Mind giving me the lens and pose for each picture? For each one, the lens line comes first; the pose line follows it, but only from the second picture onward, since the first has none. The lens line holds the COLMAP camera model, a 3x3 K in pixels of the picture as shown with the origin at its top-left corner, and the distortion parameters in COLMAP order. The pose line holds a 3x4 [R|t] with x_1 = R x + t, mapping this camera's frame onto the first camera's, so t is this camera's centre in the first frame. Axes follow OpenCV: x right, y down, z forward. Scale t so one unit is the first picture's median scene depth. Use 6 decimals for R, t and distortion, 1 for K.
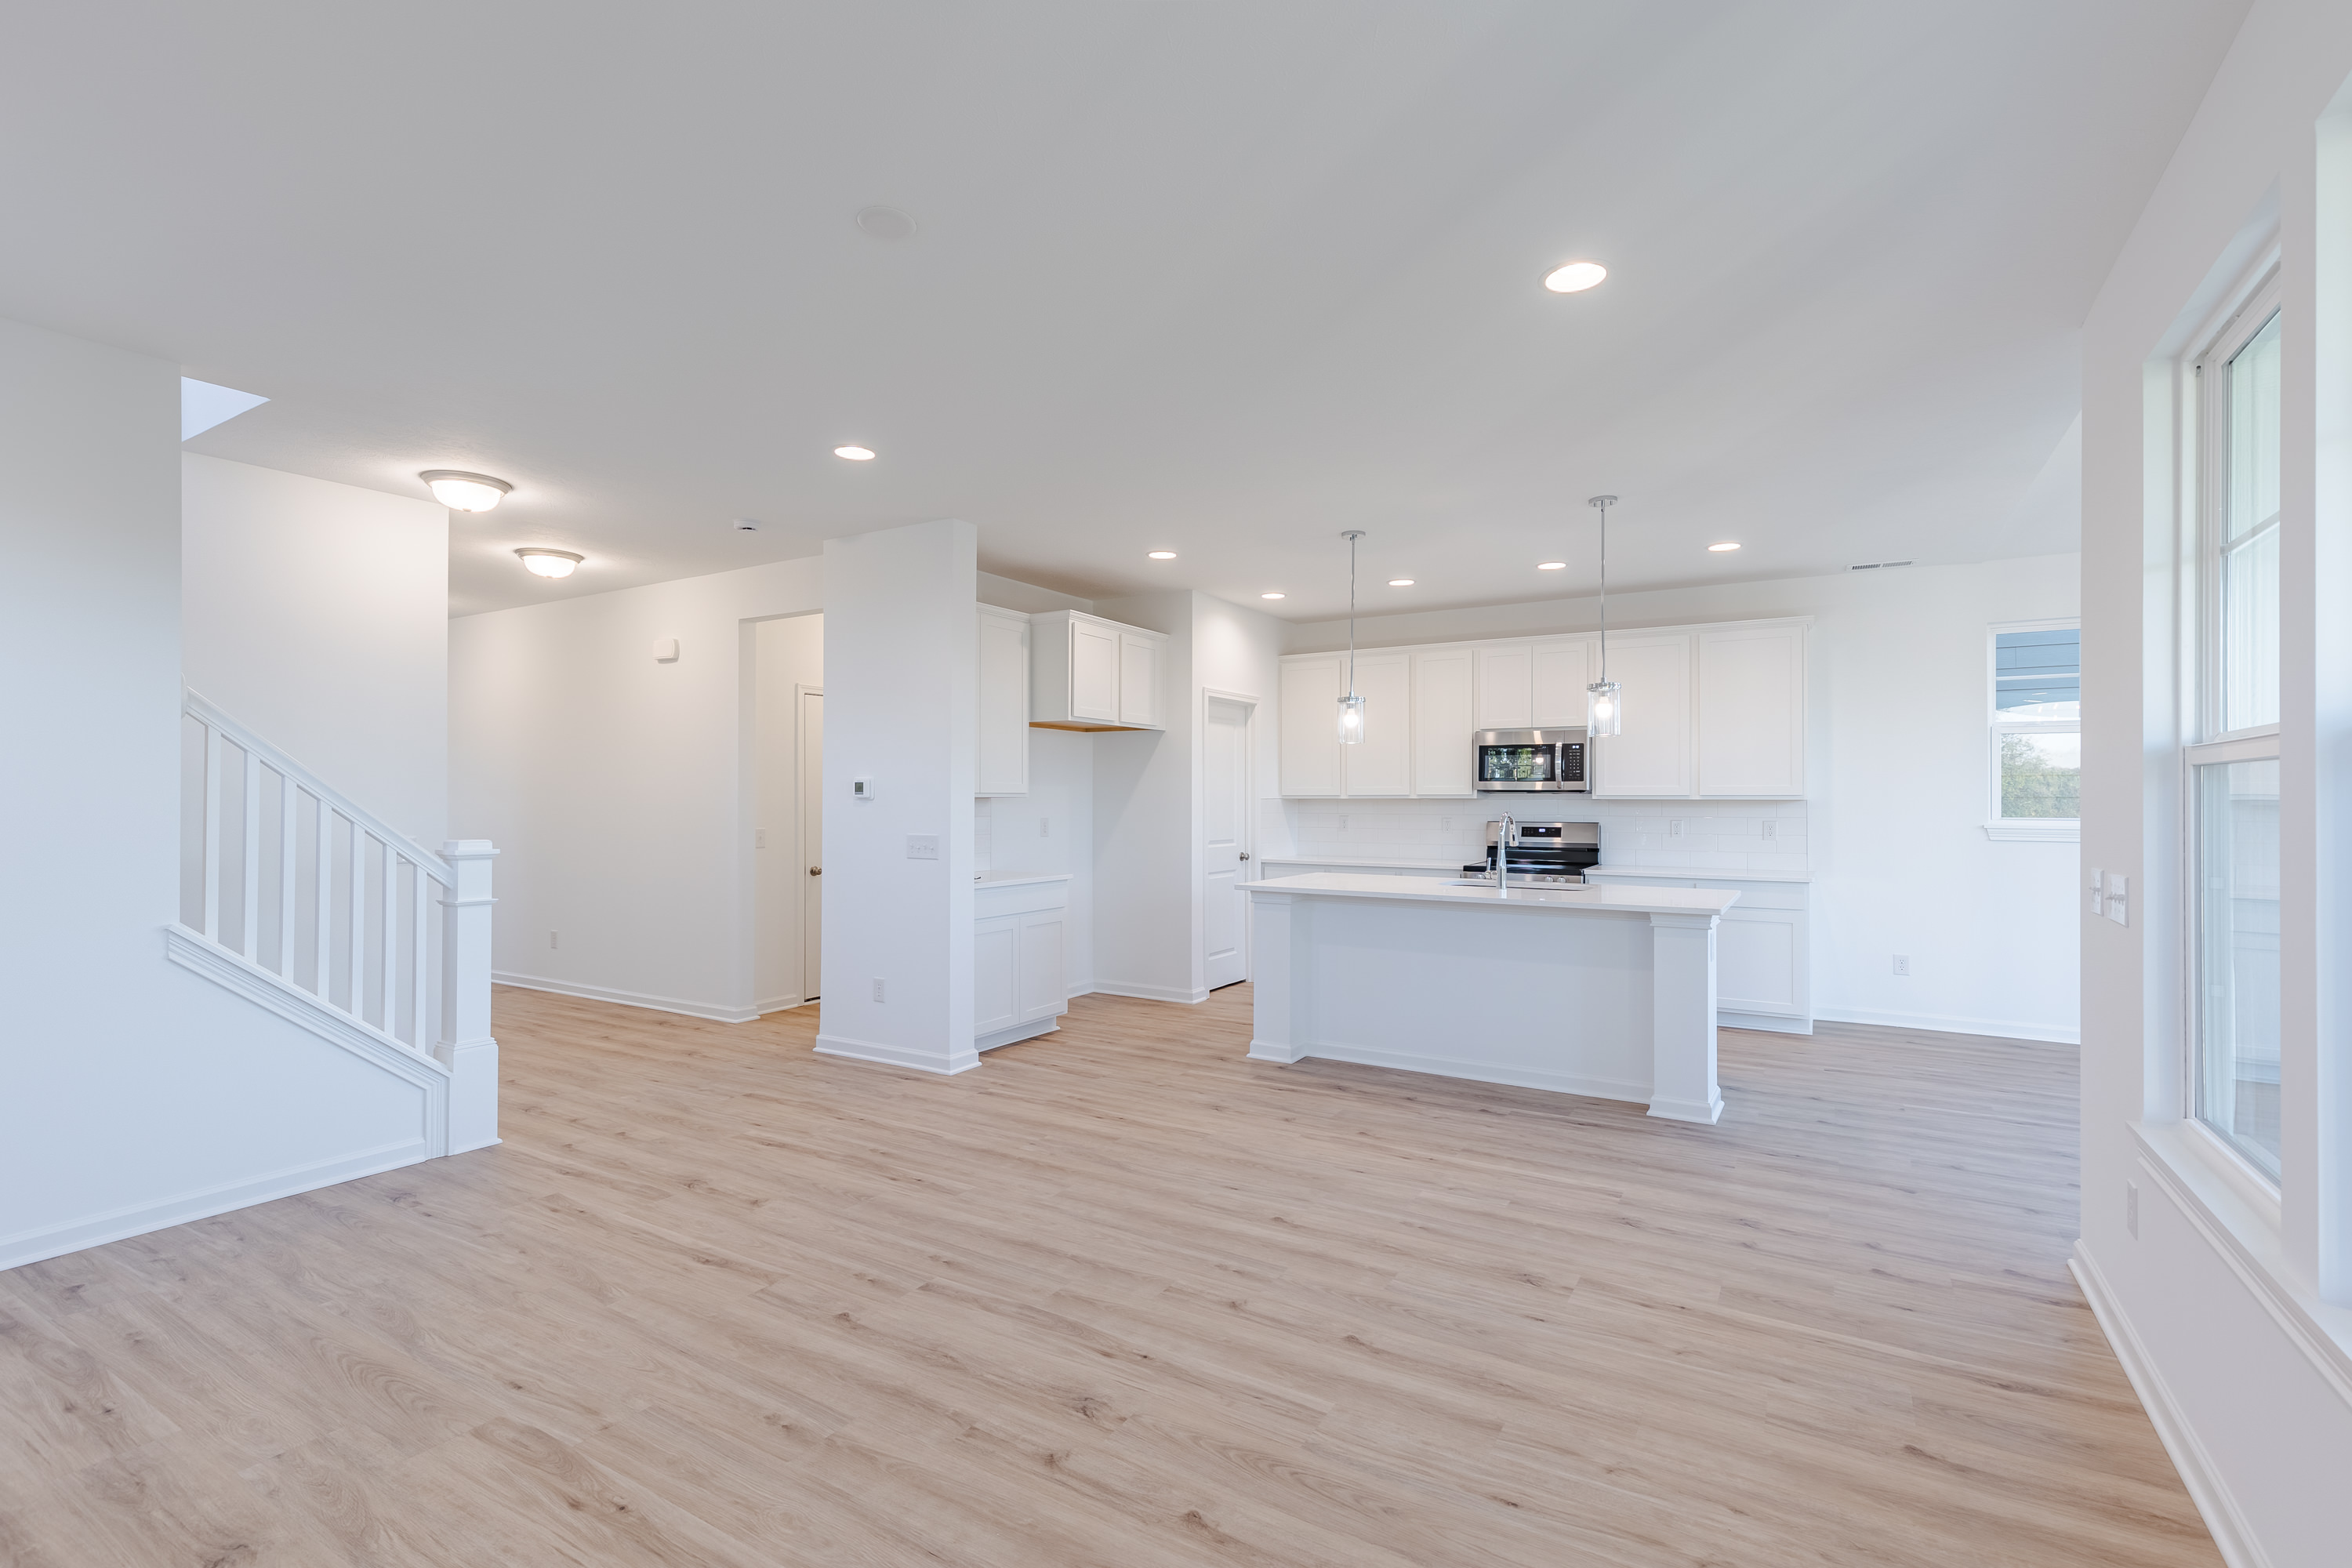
lens RADIAL K [[1064.7, 0, 1186.0], [0, 1064.7, 790.3], [0, 0, 1]] dist [0.011617, -0.002482]
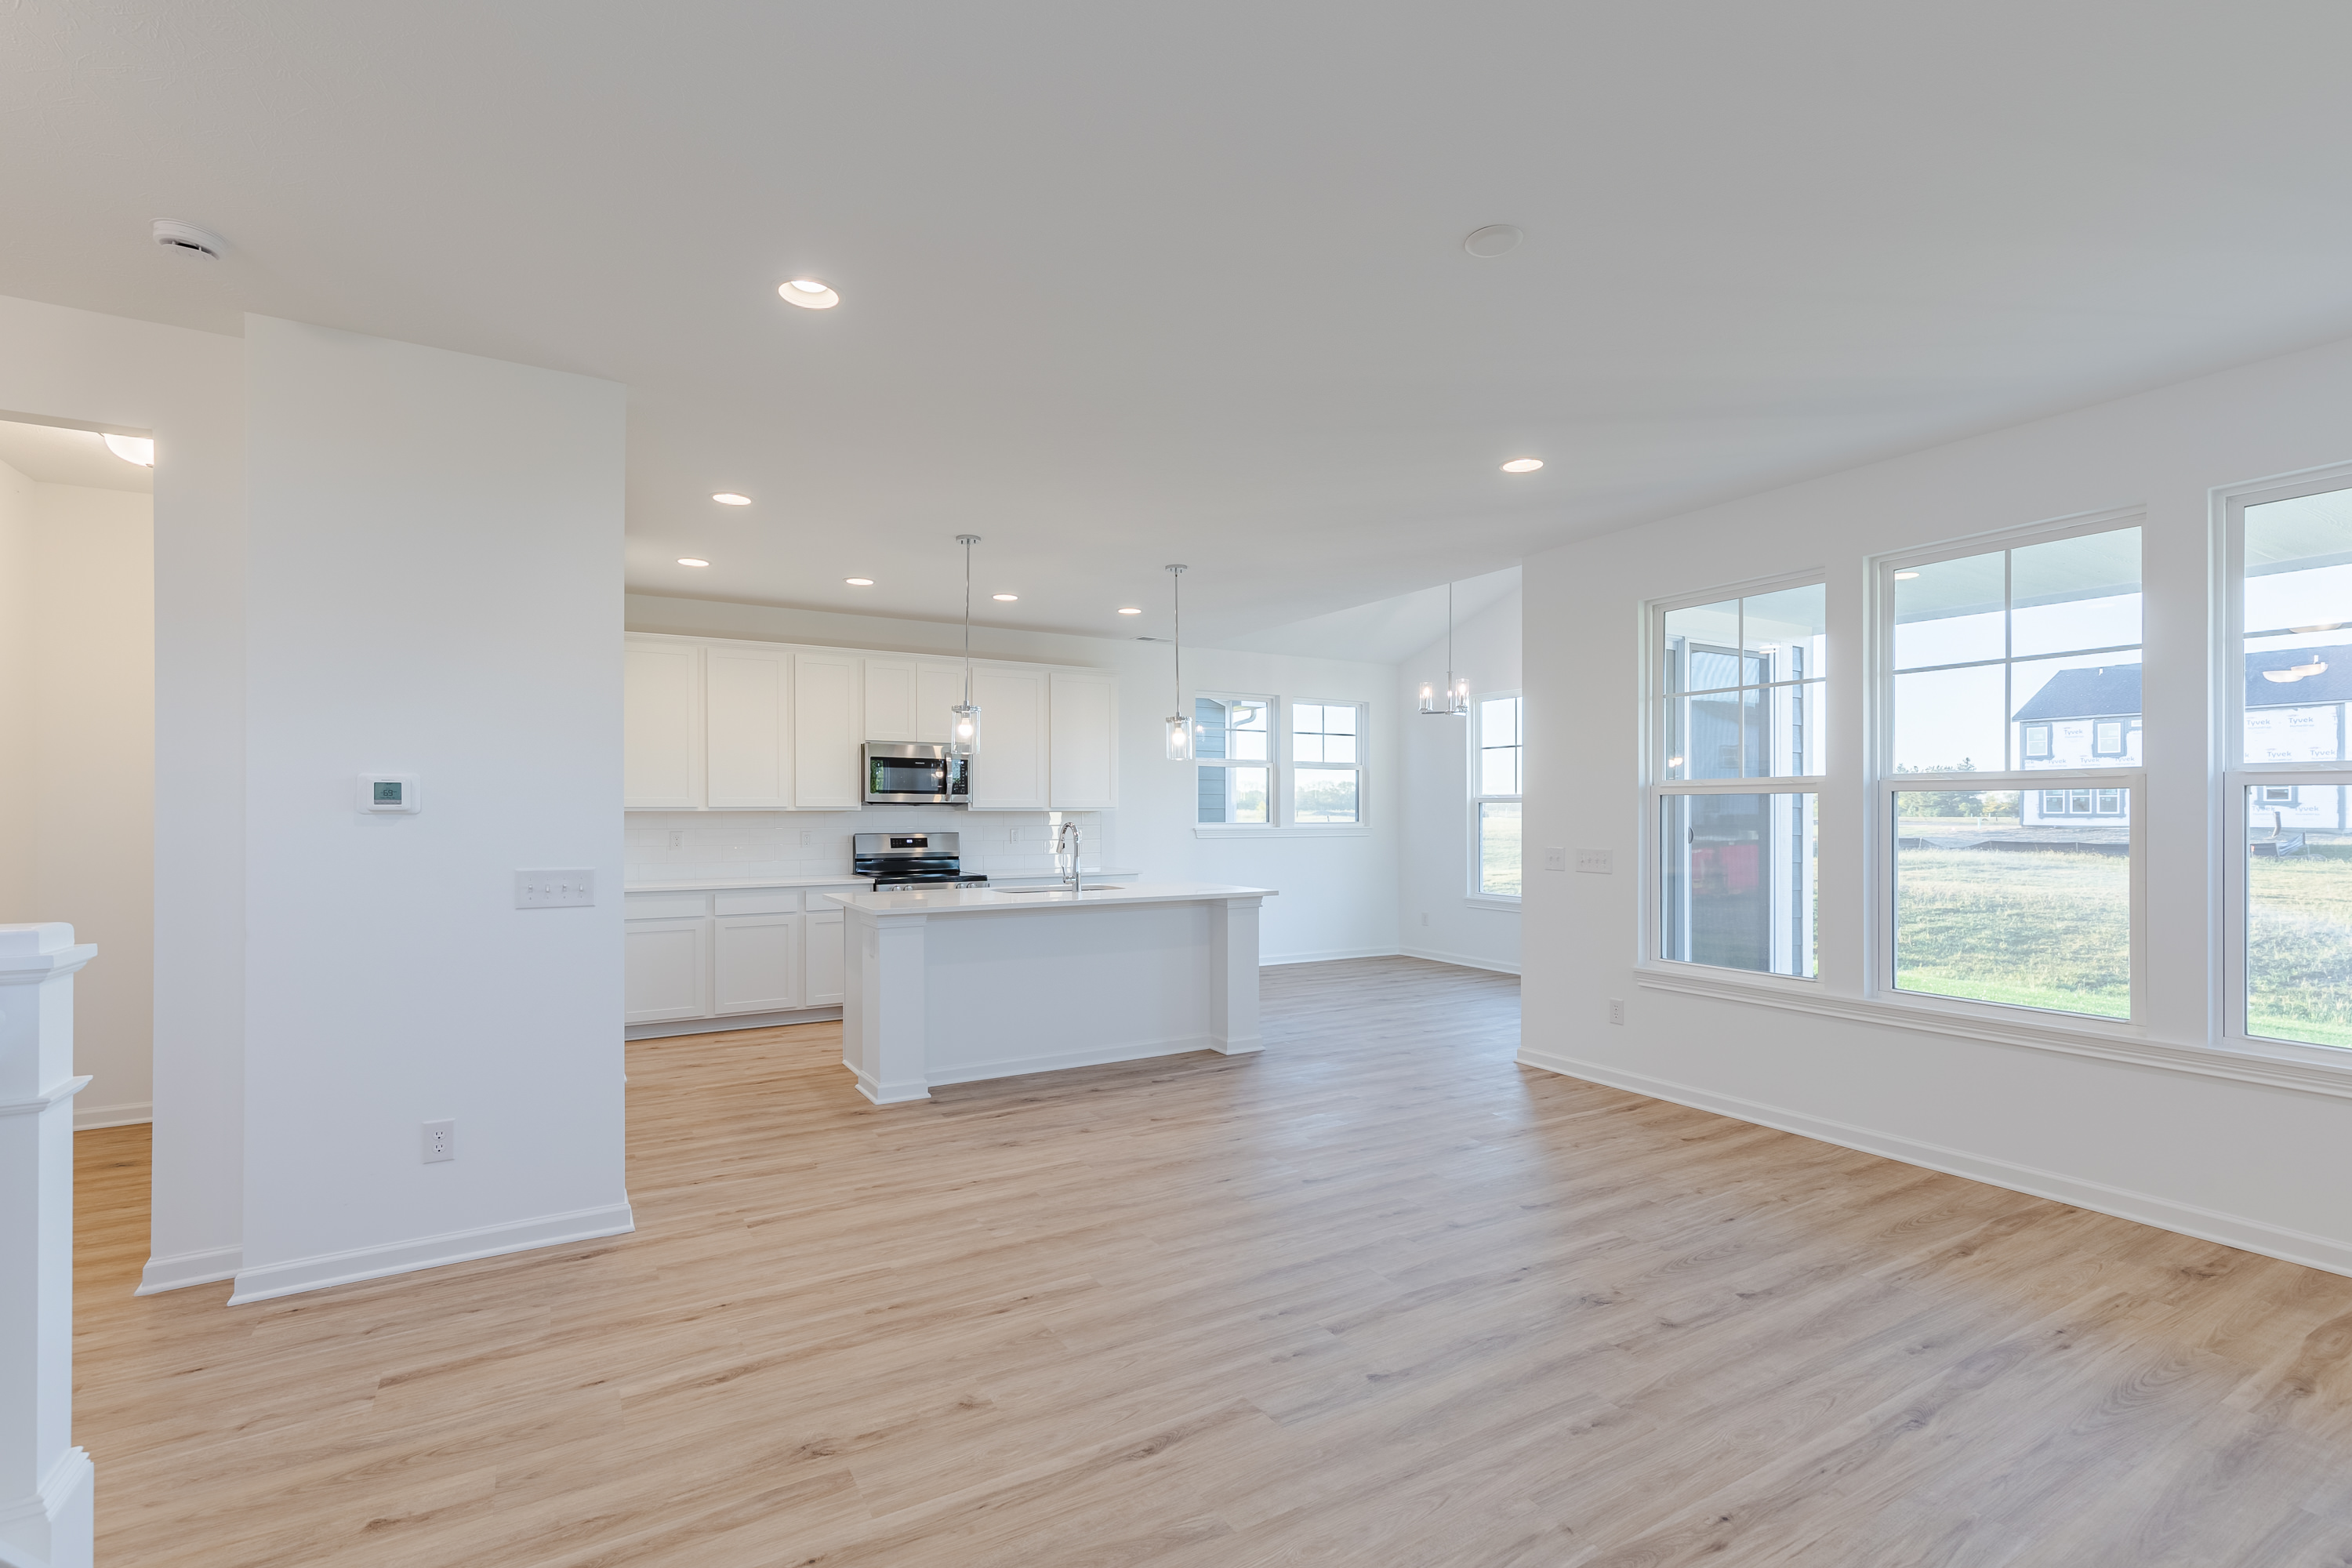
lens RADIAL K [[1064.7, 0, 1198.4], [0, 1064.7, 812.4], [0, 0, 1]] dist [0.011617, -0.002482]
pose [[0.463802, -0.001734, 0.885937, -0.732157], [-0.006955, 0.999960, 0.005598, 0.002489], [-0.885912, -0.008758, 0.463771, 0.435588]]
